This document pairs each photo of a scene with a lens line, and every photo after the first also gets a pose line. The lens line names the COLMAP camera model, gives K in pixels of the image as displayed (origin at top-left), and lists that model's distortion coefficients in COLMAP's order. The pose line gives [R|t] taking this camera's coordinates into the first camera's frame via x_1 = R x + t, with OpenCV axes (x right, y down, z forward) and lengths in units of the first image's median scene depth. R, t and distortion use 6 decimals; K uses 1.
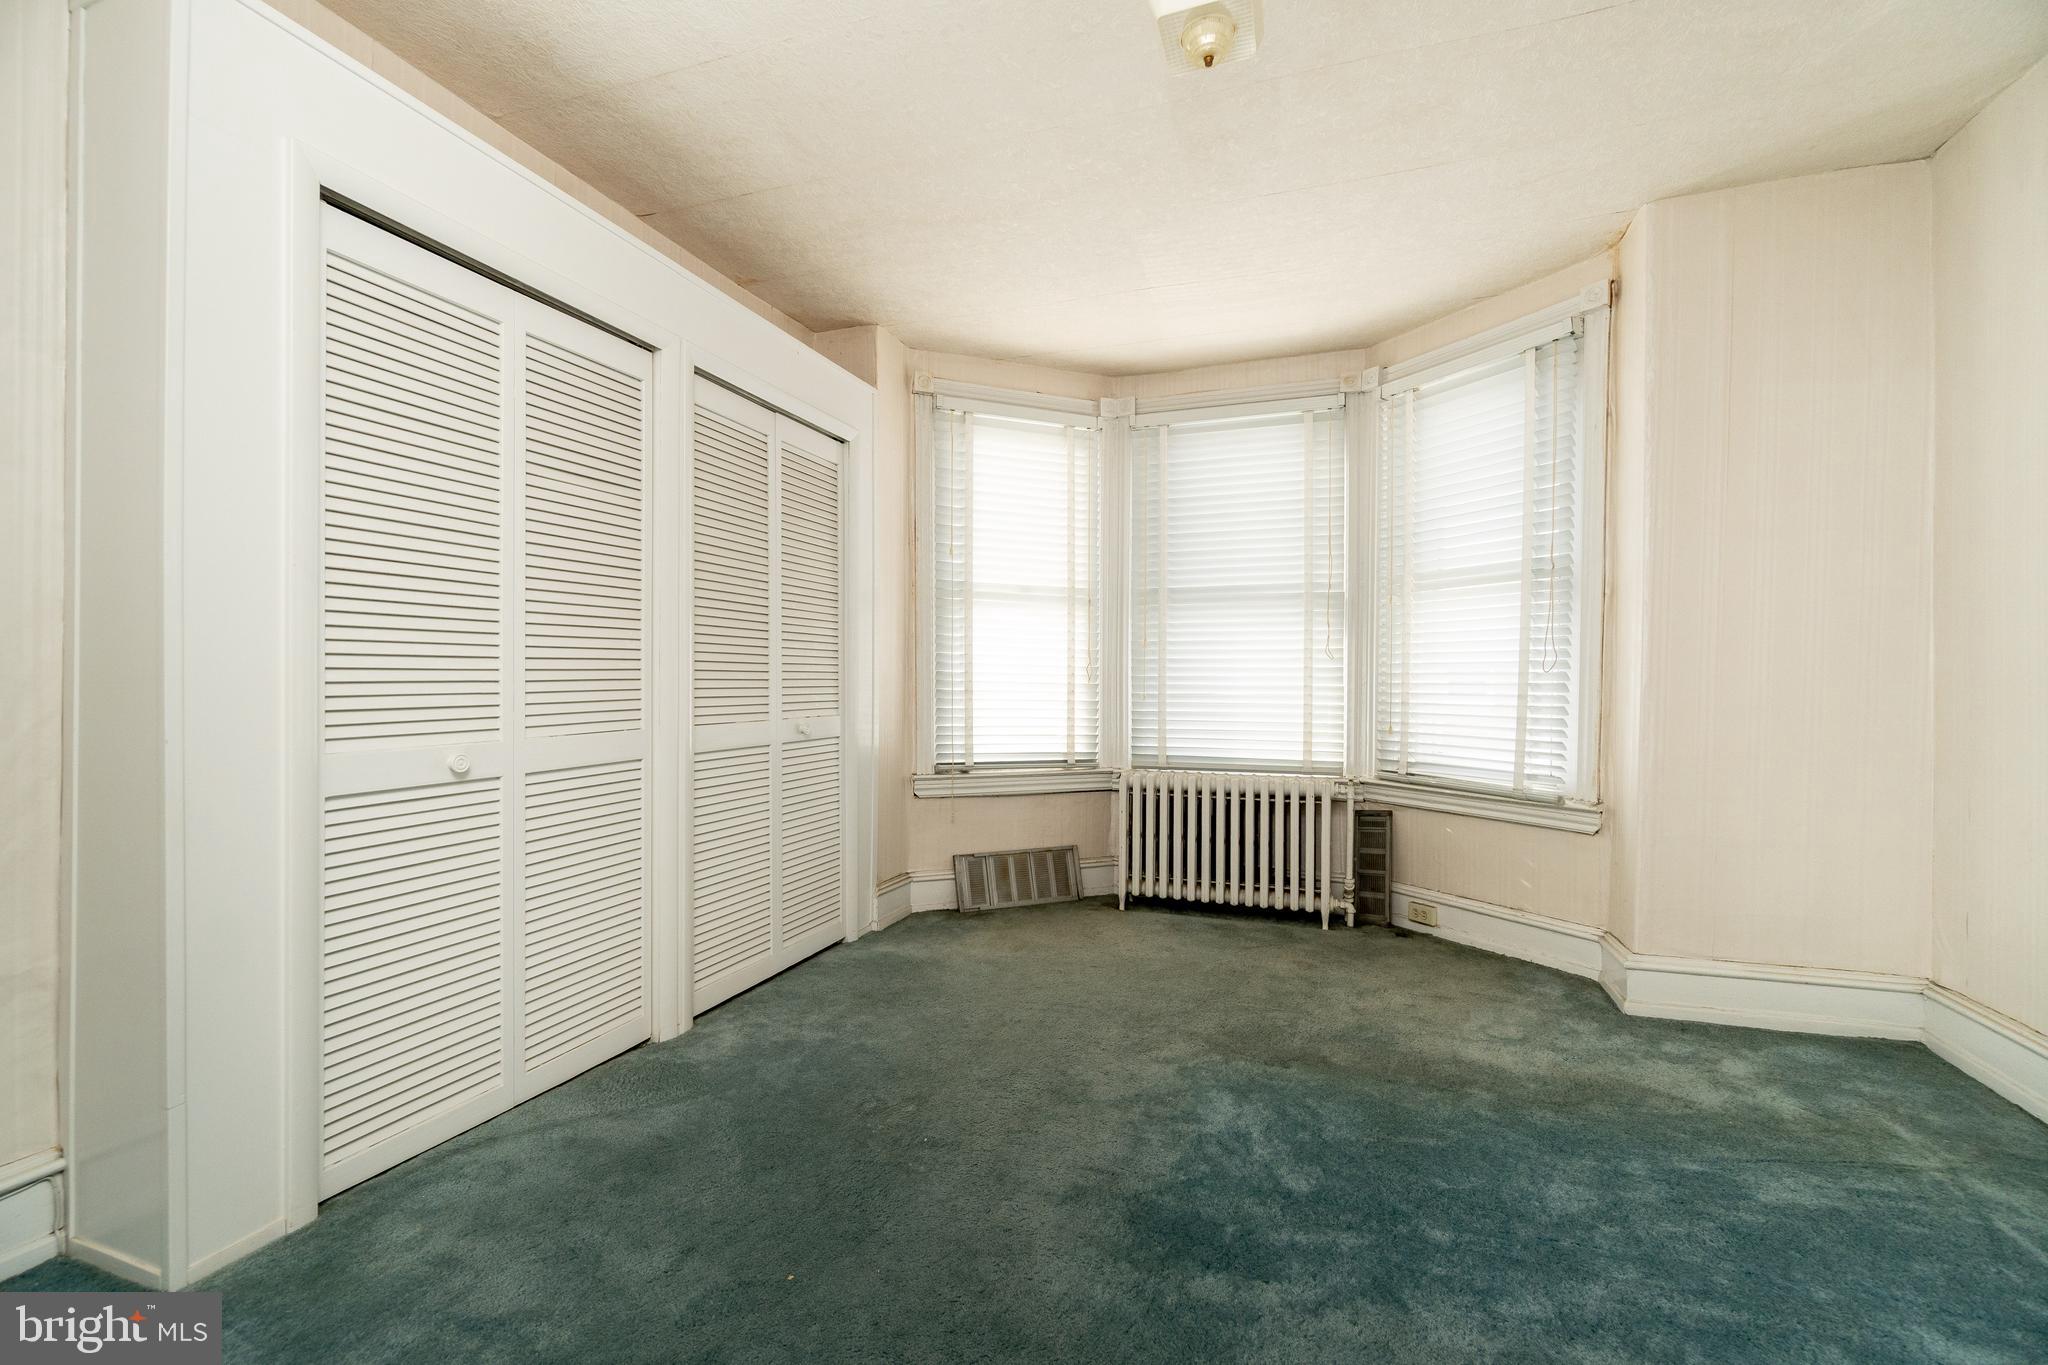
lens RADIAL K [[894.3, 0, 1015.6], [0, 894.3, 677.6], [0, 0, 1]] dist [-0.001968, 0.000523]
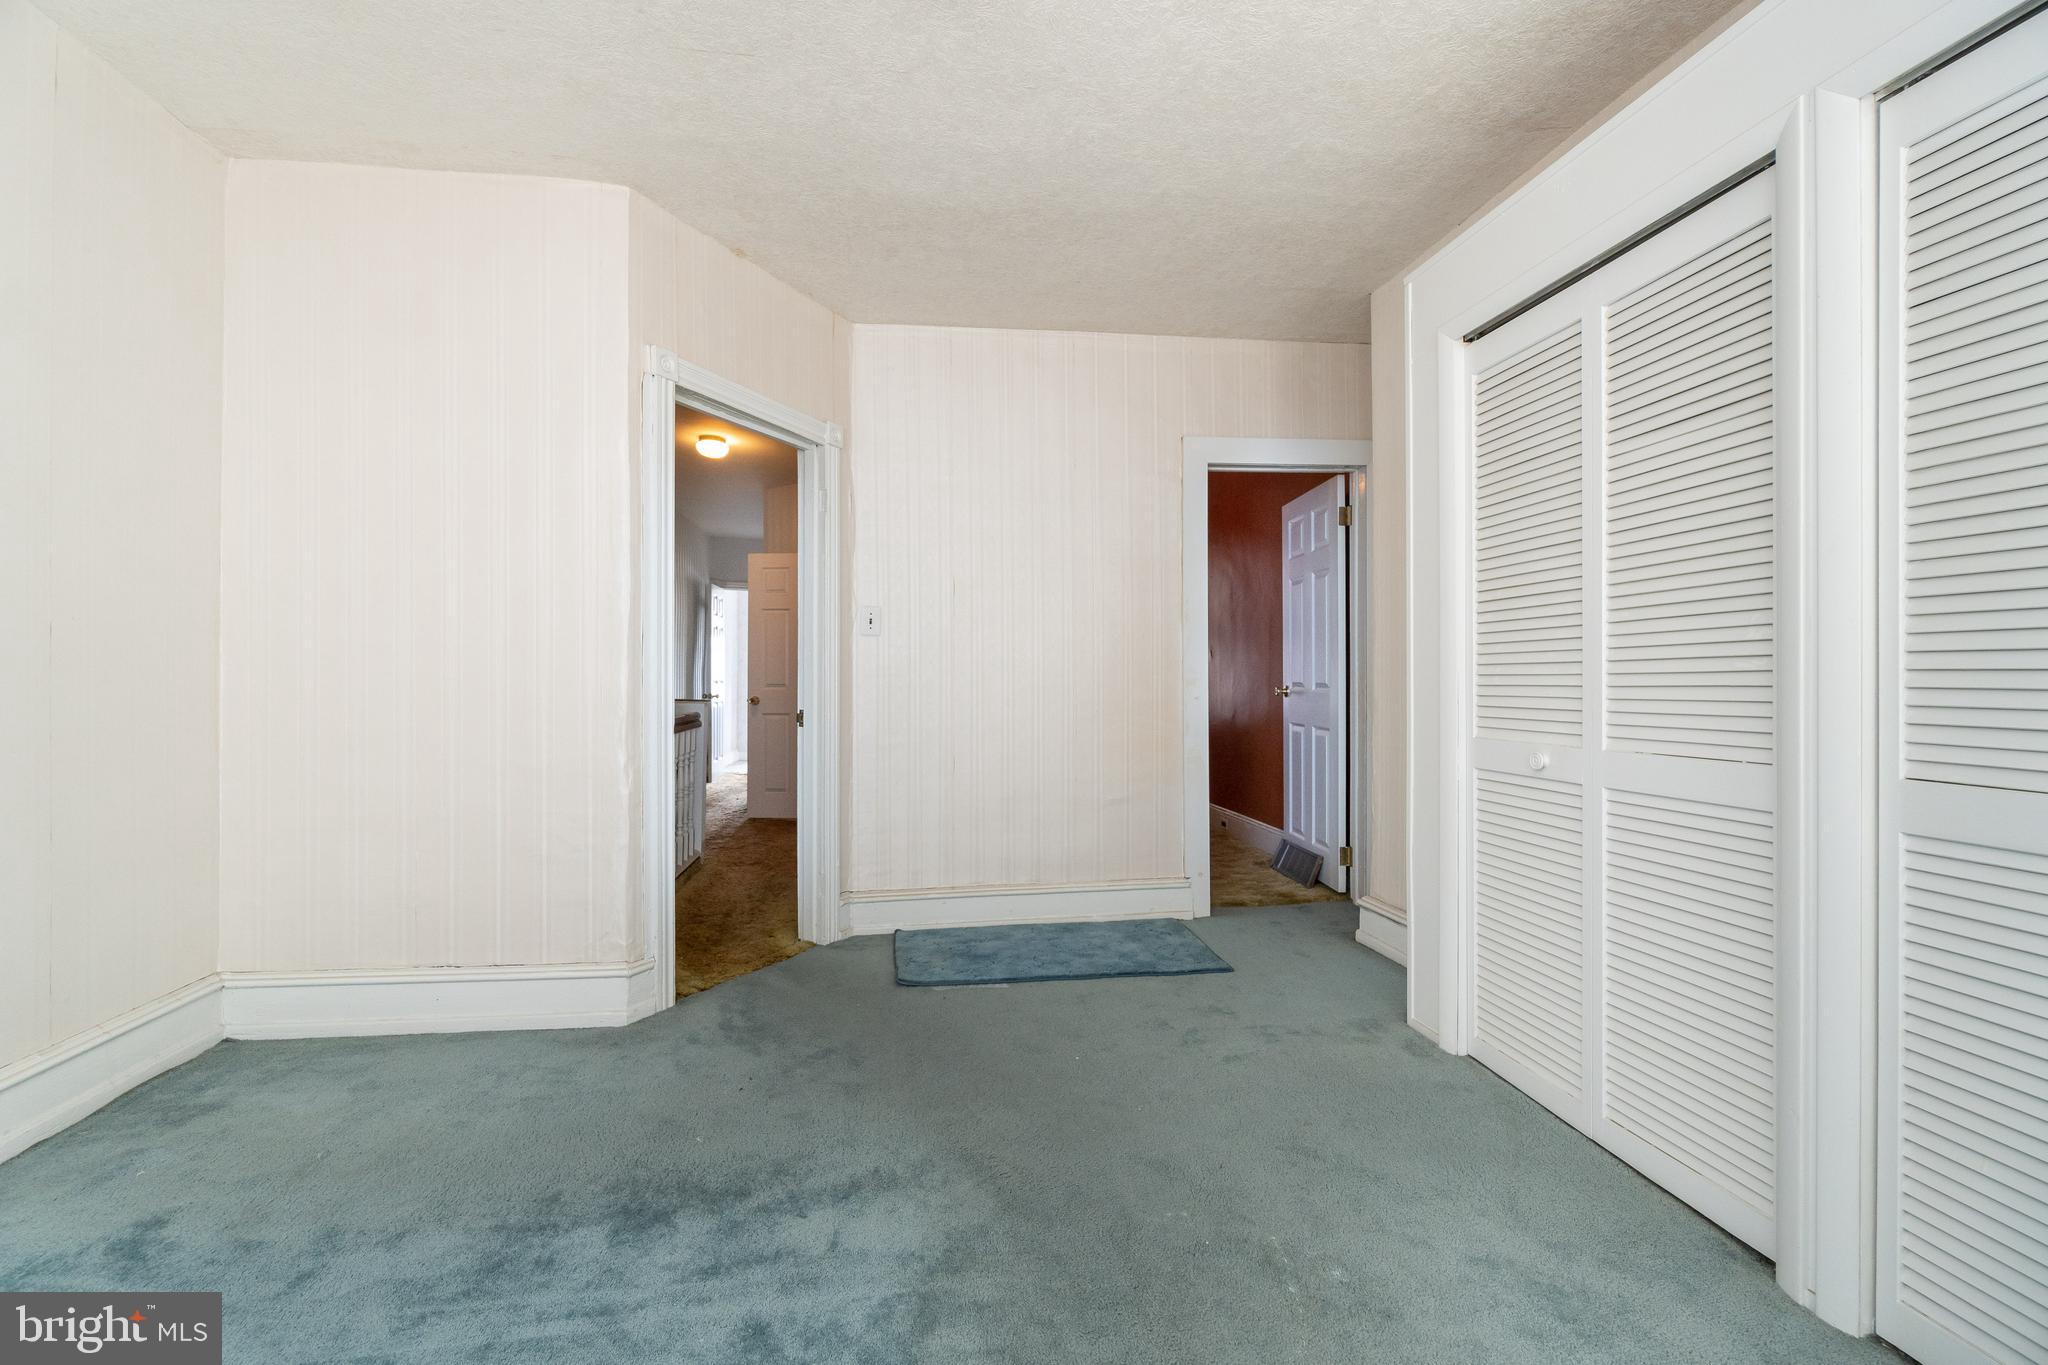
lens RADIAL K [[894.3, 0, 1015.6], [0, 894.3, 677.6], [0, 0, 1]] dist [-0.001968, 0.000523]
pose [[-0.883499, -0.006110, -0.468394, 0.221708], [-0.007154, 0.999974, 0.000452, -0.001059], [0.468379, 0.003750, -0.883520, 0.827261]]
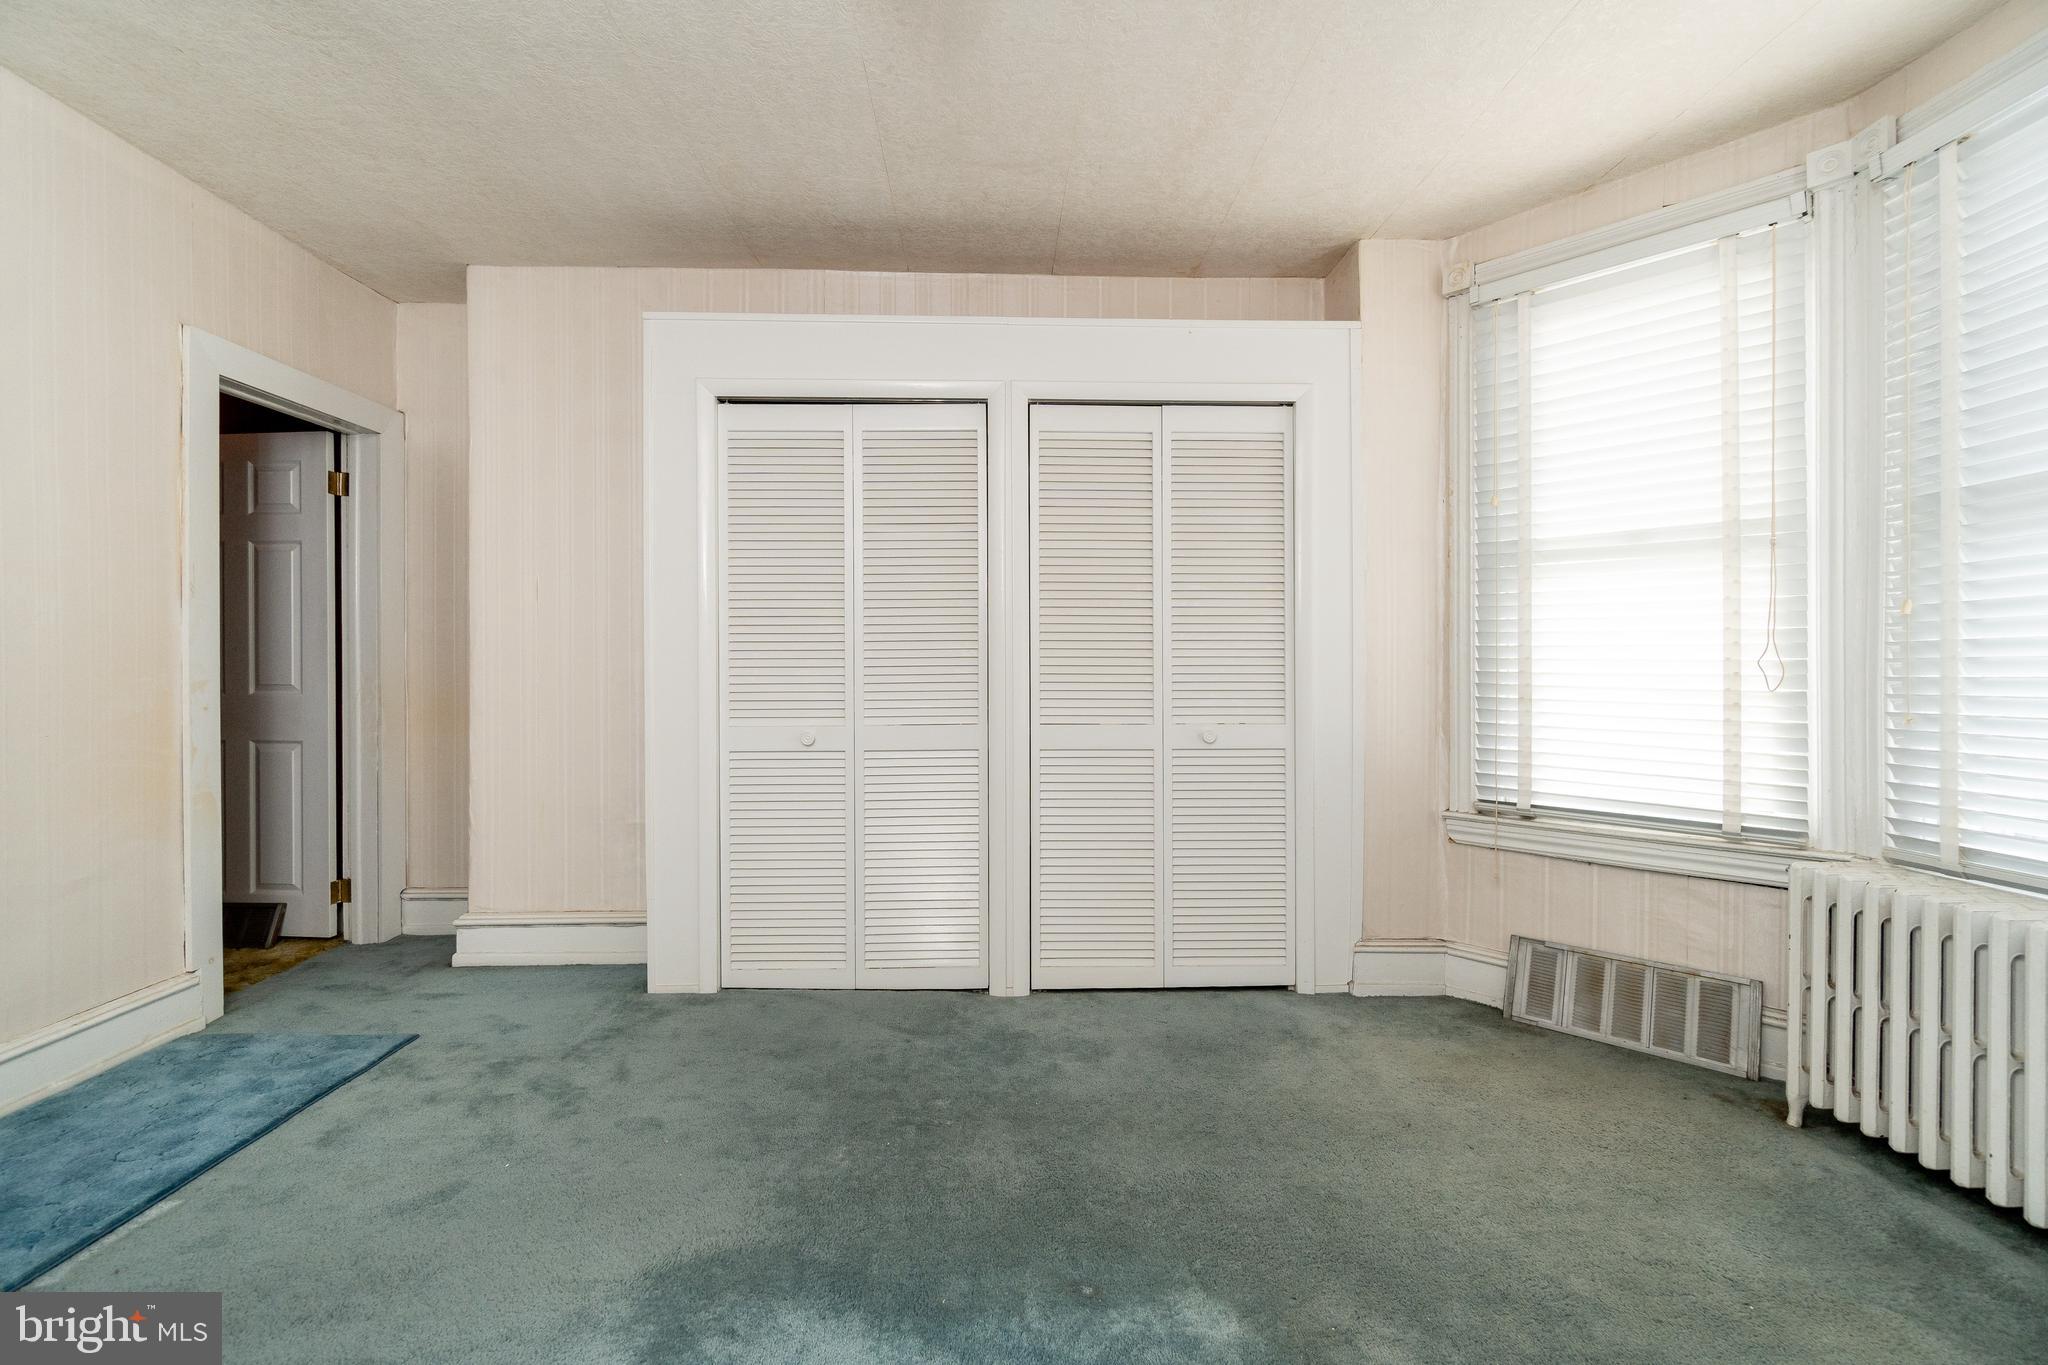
lens RADIAL K [[894.3, 0, 1015.6], [0, 894.3, 677.6], [0, 0, 1]] dist [-0.001968, 0.000523]
pose [[0.362737, -0.001406, -0.931891, 0.443382], [0.001797, 0.999998, -0.000809, -0.002007], [0.931890, -0.001381, 0.362738, 0.389751]]
